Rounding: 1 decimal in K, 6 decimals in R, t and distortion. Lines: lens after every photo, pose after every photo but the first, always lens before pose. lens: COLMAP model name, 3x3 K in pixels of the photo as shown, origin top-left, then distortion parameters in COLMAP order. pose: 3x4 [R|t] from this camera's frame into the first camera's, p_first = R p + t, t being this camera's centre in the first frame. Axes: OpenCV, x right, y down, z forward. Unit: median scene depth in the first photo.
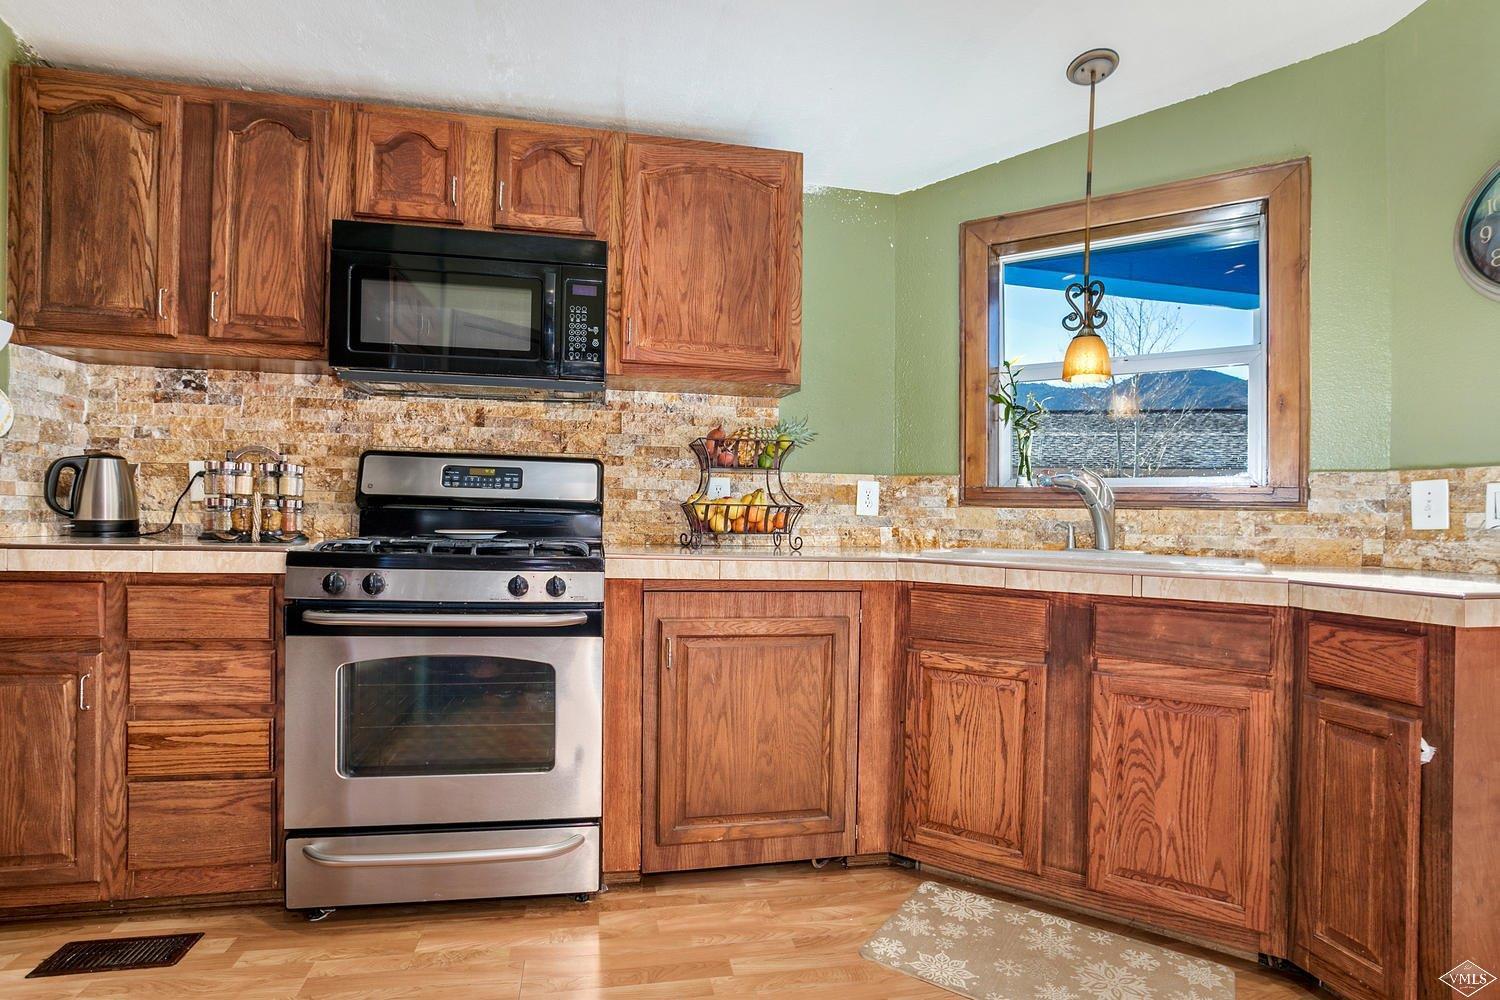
lens RADIAL K [[751.9, 0, 745.9], [0, 751.9, 484.7], [0, 0, 1]] dist [-0.073290, 0.032316]
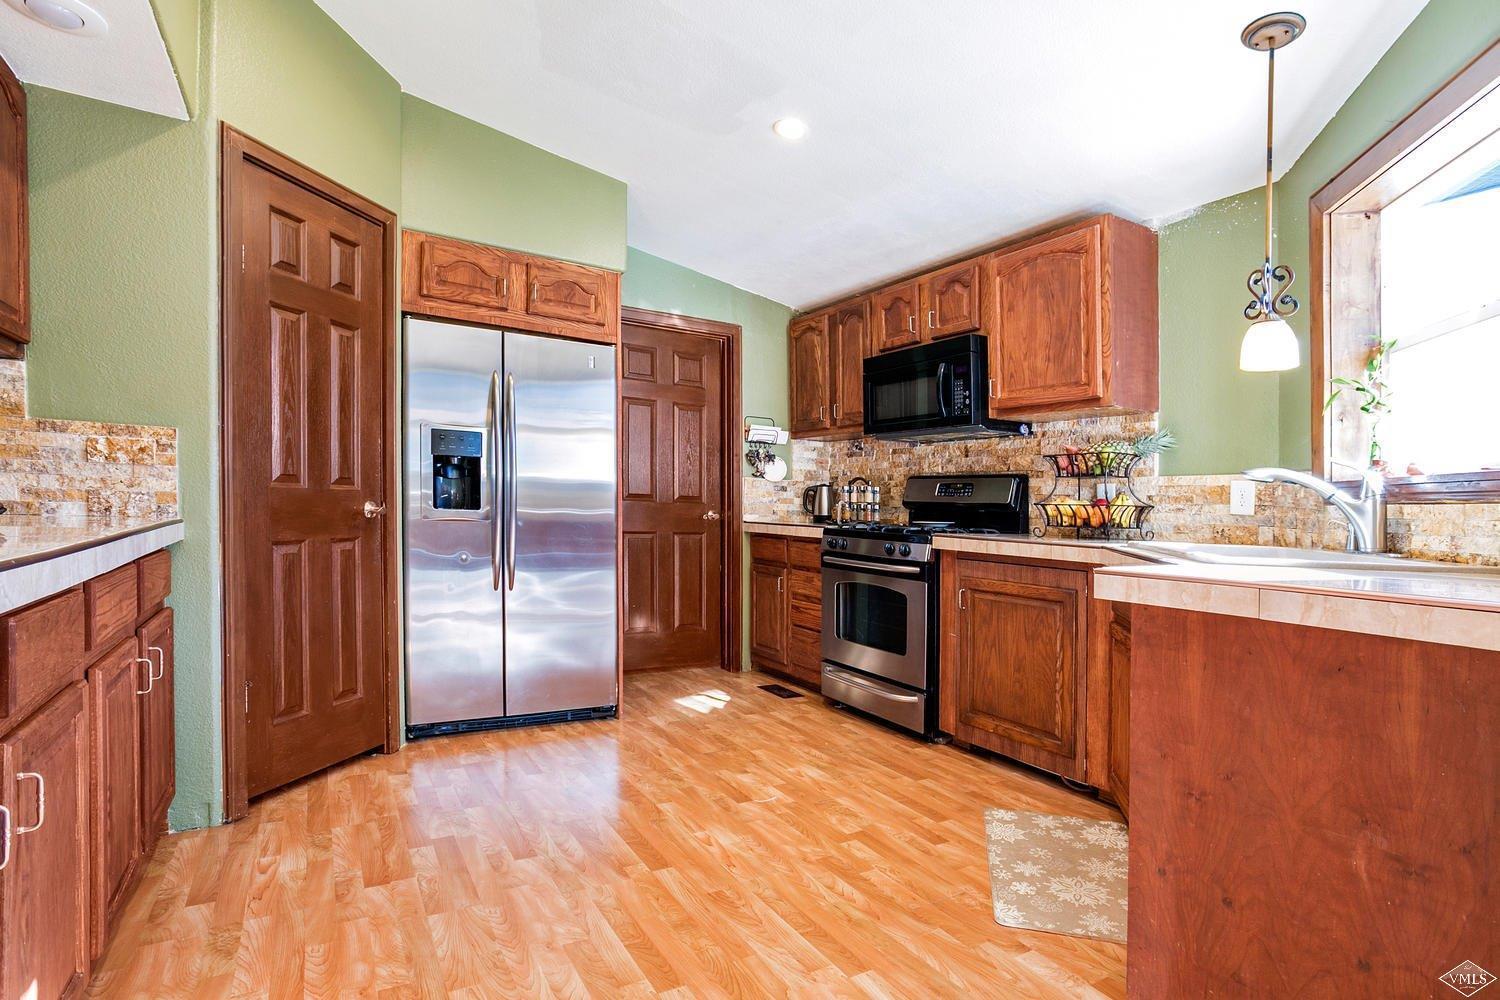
lens RADIAL K [[751.9, 0, 745.9], [0, 751.9, 484.7], [0, 0, 1]] dist [-0.073290, 0.032316]
pose [[0.323953, -0.037424, -0.945333, 1.182445], [0.016654, 0.999288, -0.033853, 0.030455], [0.945926, -0.004777, 0.324346, 0.060448]]
